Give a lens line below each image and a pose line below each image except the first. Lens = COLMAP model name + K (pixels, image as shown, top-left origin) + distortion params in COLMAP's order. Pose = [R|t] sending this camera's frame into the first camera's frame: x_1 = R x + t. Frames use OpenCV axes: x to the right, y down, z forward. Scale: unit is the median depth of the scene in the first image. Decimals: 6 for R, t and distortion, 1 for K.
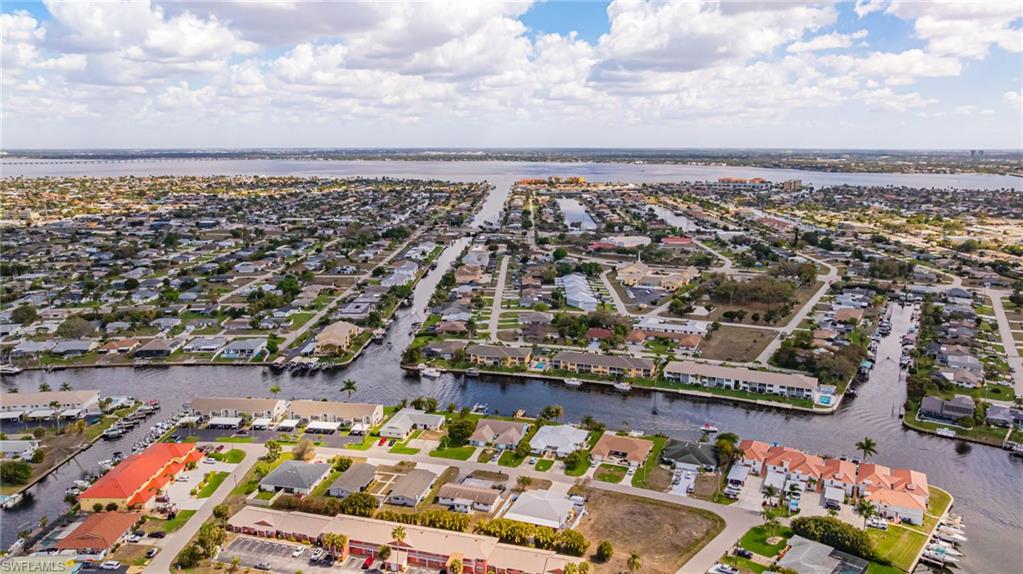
lens RADIAL K [[719.7, 0, 514.2], [0, 719.7, 284.1], [0, 0, 1]] dist [-0.027053, 0.008084]
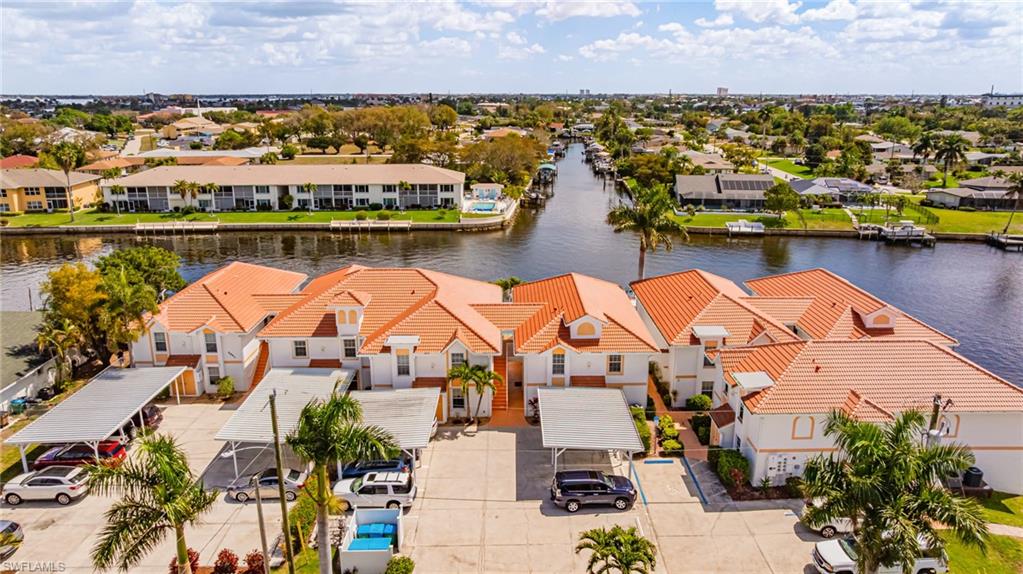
lens RADIAL K [[719.7, 0, 514.2], [0, 719.7, 284.1], [0, 0, 1]] dist [-0.027053, 0.008084]
pose [[0.888633, -0.114353, 0.444133, 0.300613], [0.082465, 0.992473, 0.090539, 0.205479], [-0.451143, -0.043830, 0.891375, 0.719258]]
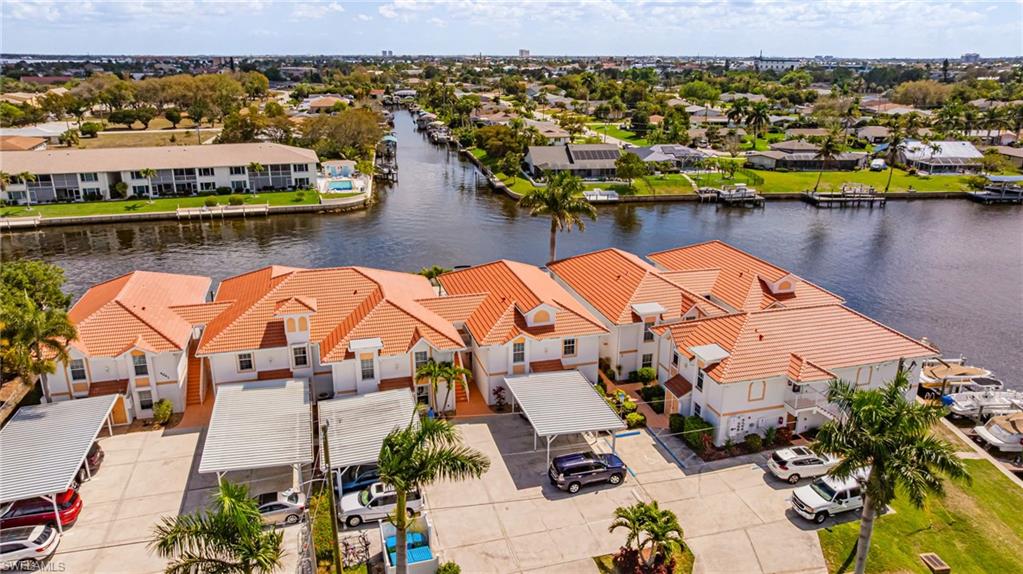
lens RADIAL K [[719.7, 0, 514.2], [0, 719.7, 284.1], [0, 0, 1]] dist [-0.027053, 0.008084]
pose [[0.739399, -0.198620, 0.643303, 0.270008], [0.119179, 0.979018, 0.165290, 0.193928], [-0.662635, -0.045547, 0.747556, 0.735633]]
